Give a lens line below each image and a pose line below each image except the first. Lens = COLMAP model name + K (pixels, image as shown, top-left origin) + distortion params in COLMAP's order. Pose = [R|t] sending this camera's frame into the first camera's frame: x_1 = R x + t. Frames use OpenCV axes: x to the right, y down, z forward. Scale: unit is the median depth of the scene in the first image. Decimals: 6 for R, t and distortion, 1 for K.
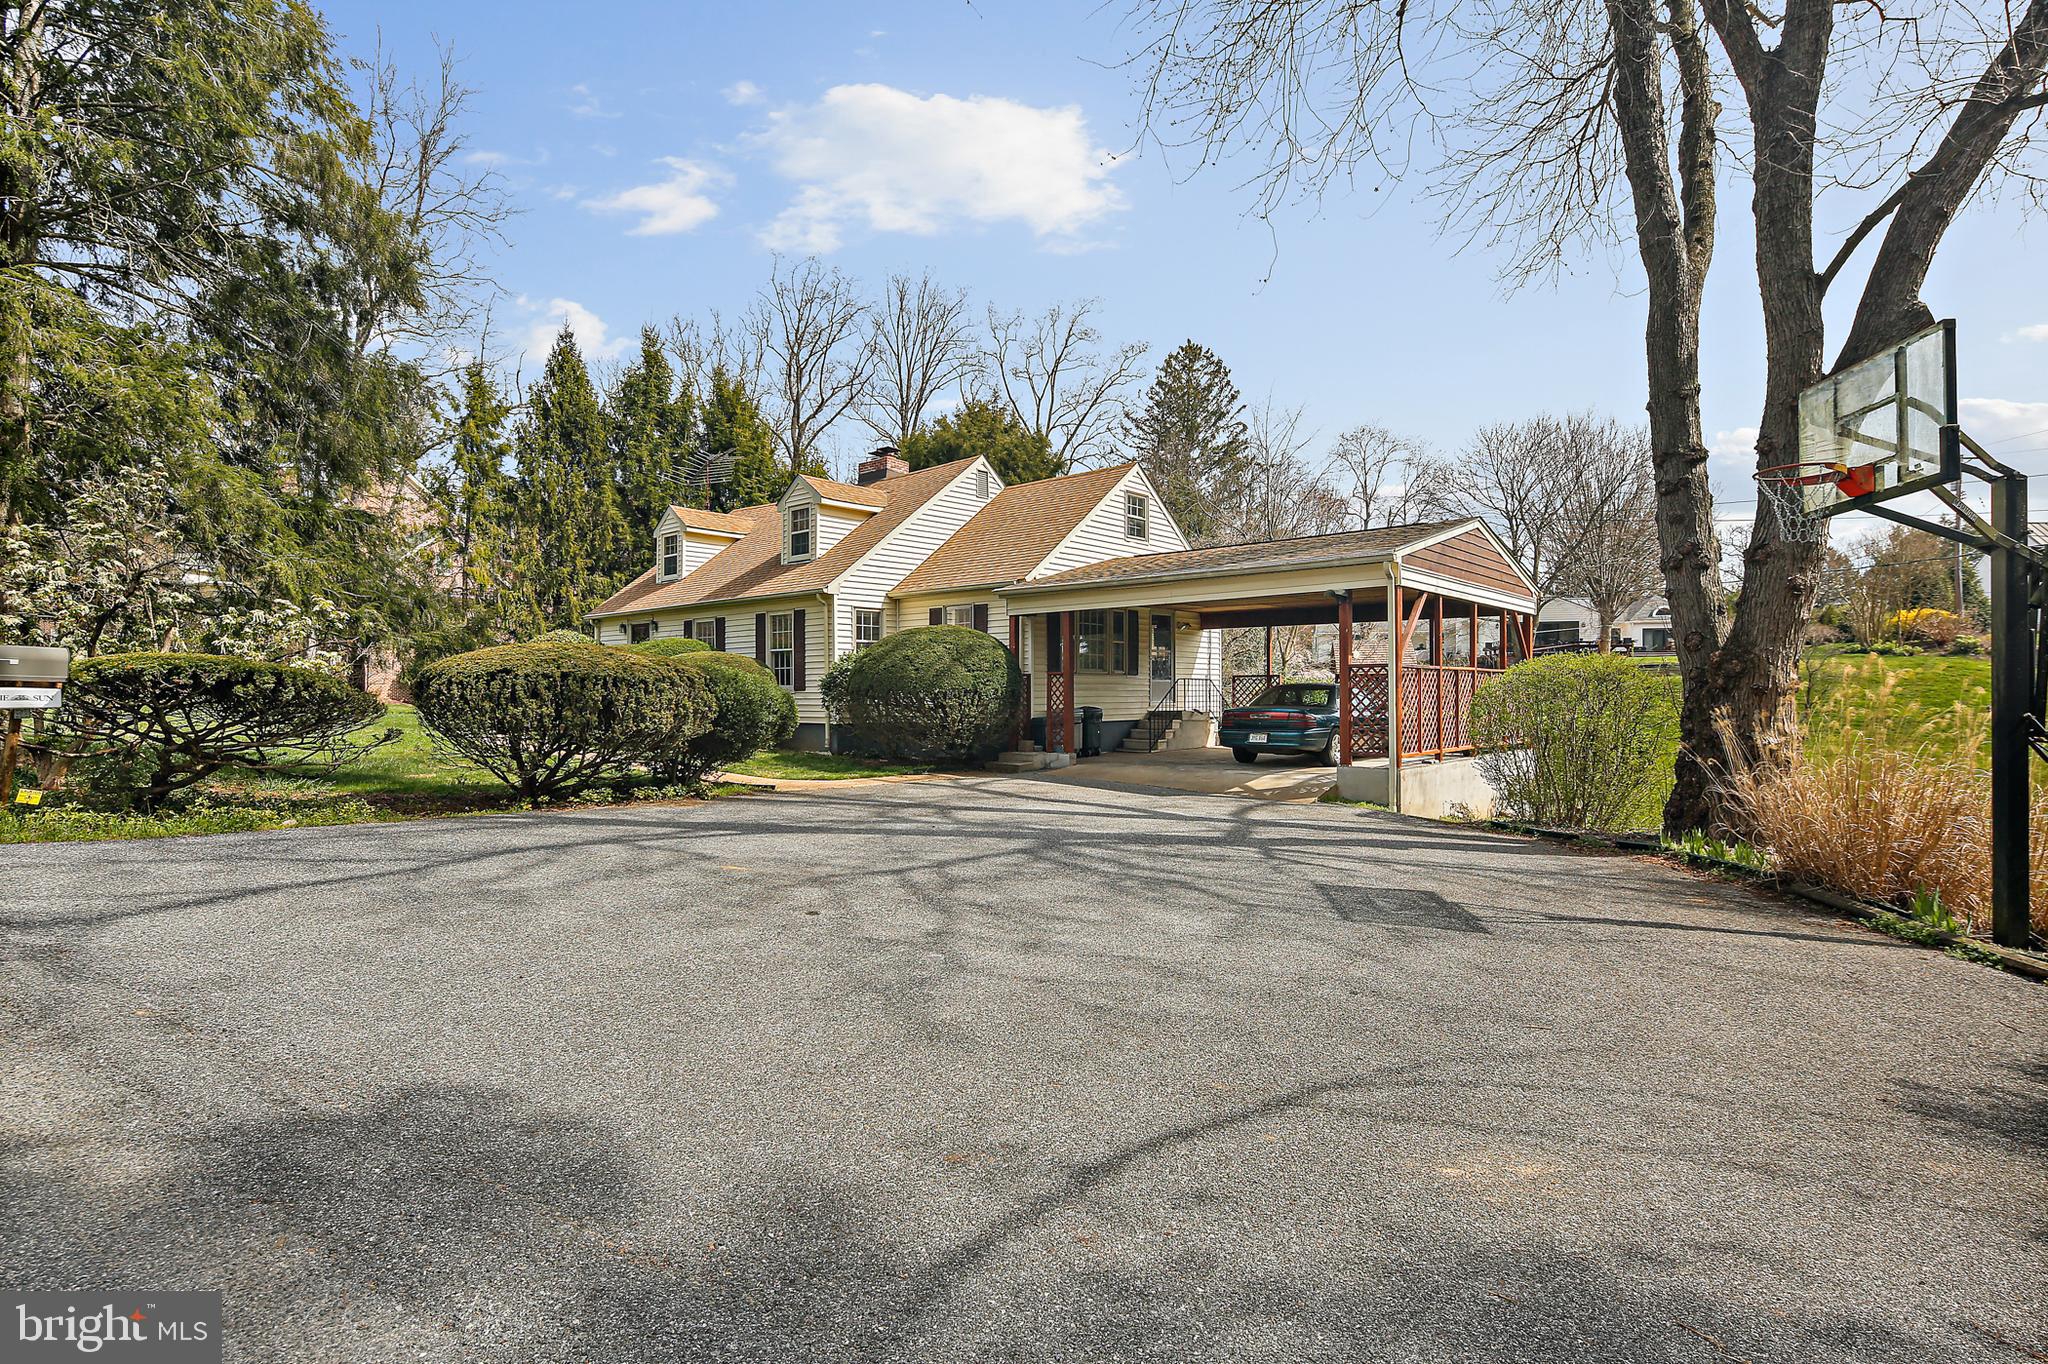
lens RADIAL K [[1001.5, 0, 1024.0], [0, 1001.5, 682.0], [0, 0, 1]] dist [0.000106, 0.000030]
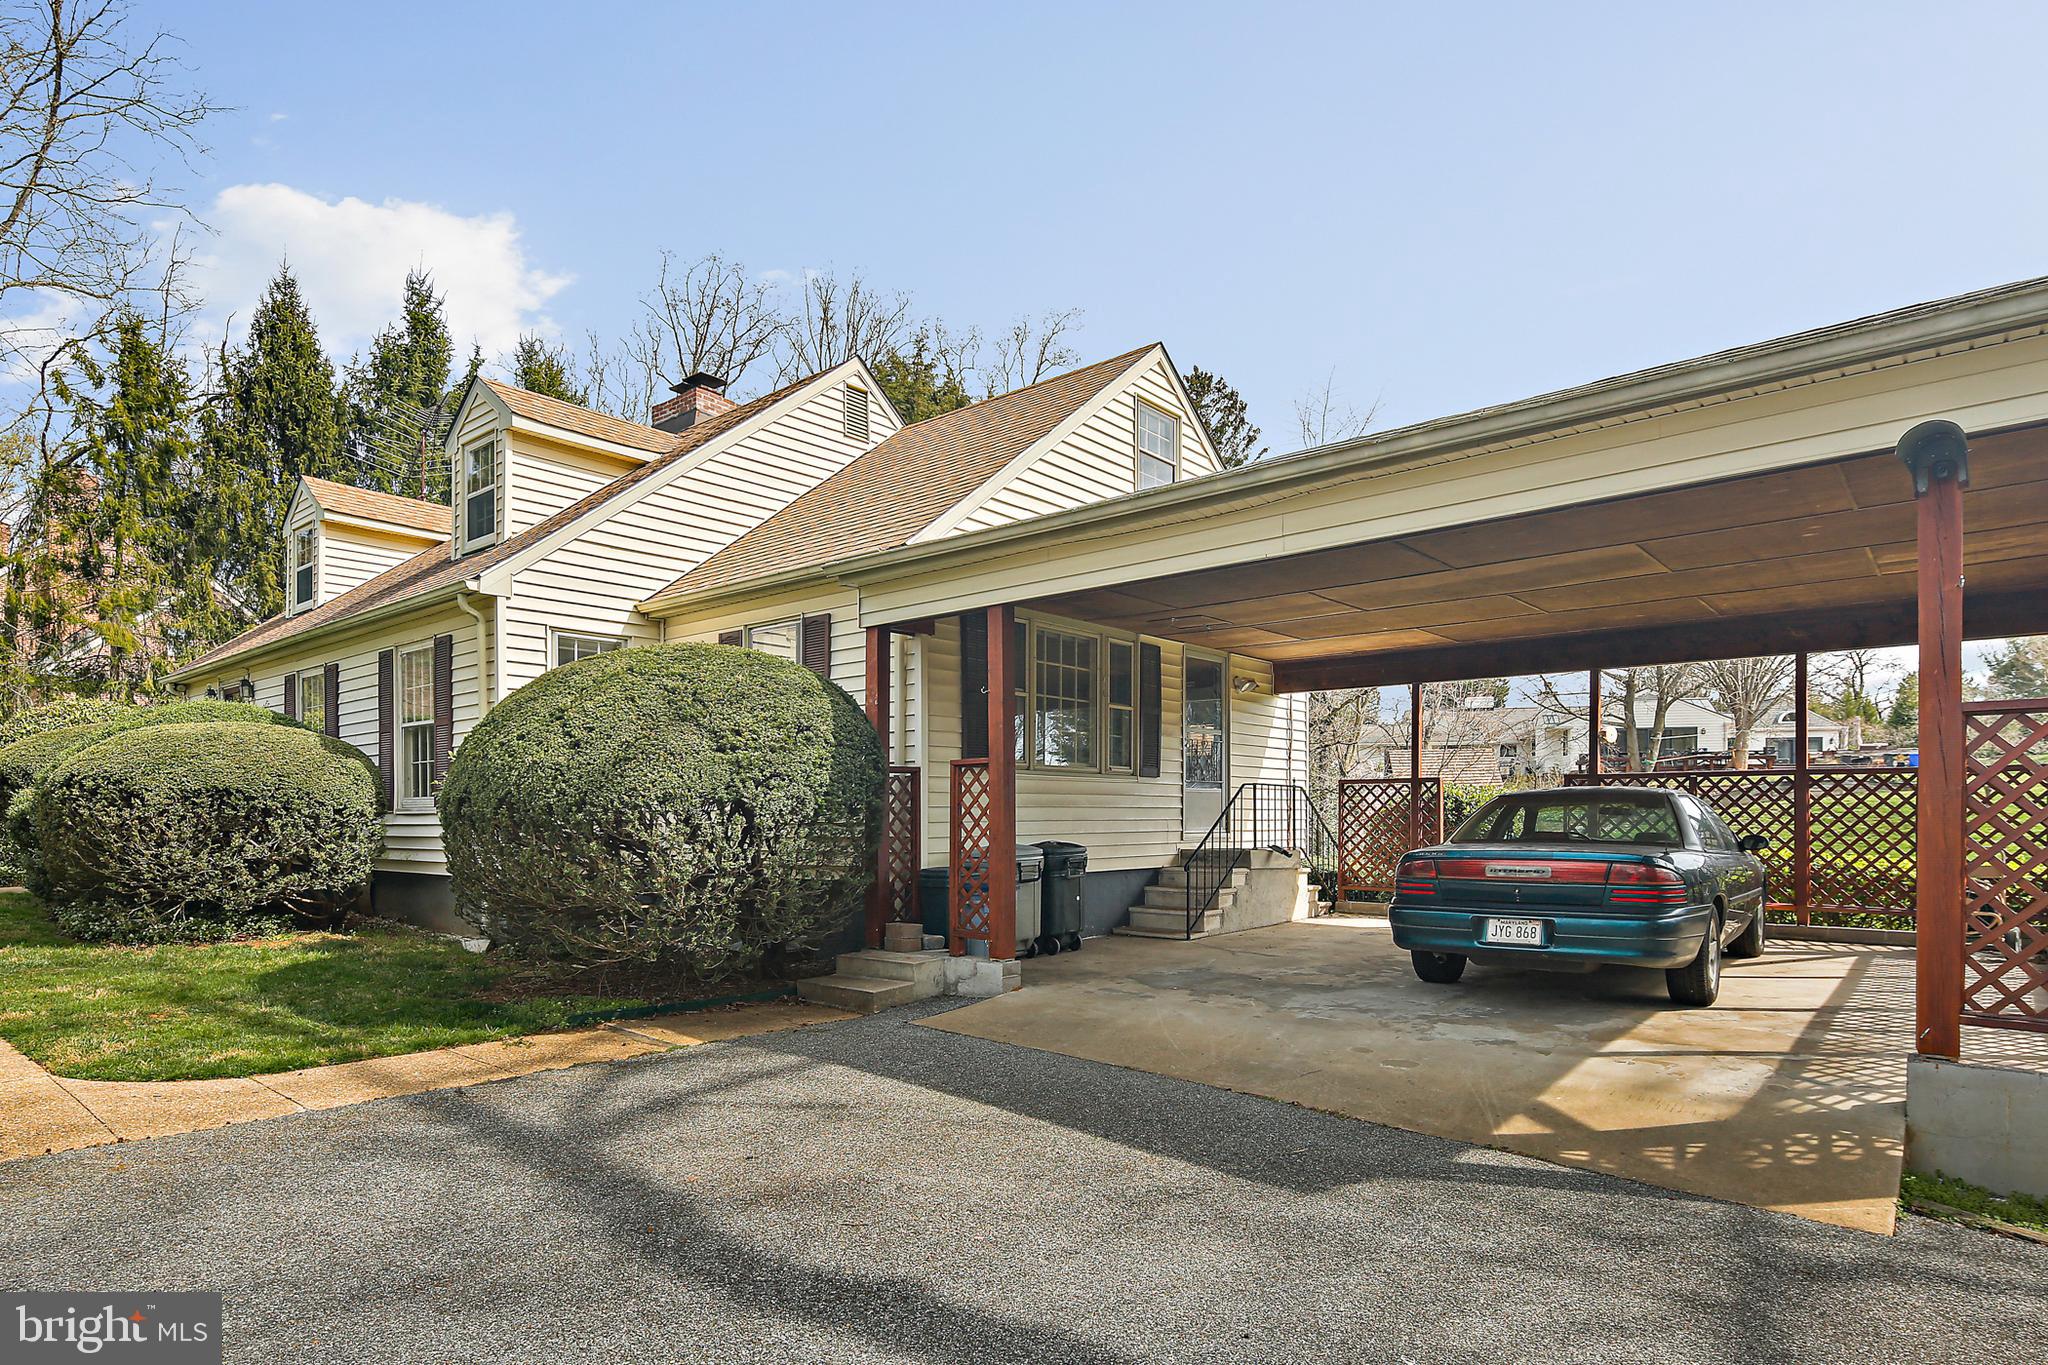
lens RADIAL K [[1084.2, 0, 1018.3], [0, 1084.2, 822.5], [0, 0, 1]] dist [0.002125, 0.000360]
pose [[0.999858, -0.000907, 0.016825, 0.035840], [0.000685, 0.999913, 0.013197, 0.008410], [-0.016836, -0.013184, 0.999771, 0.467340]]
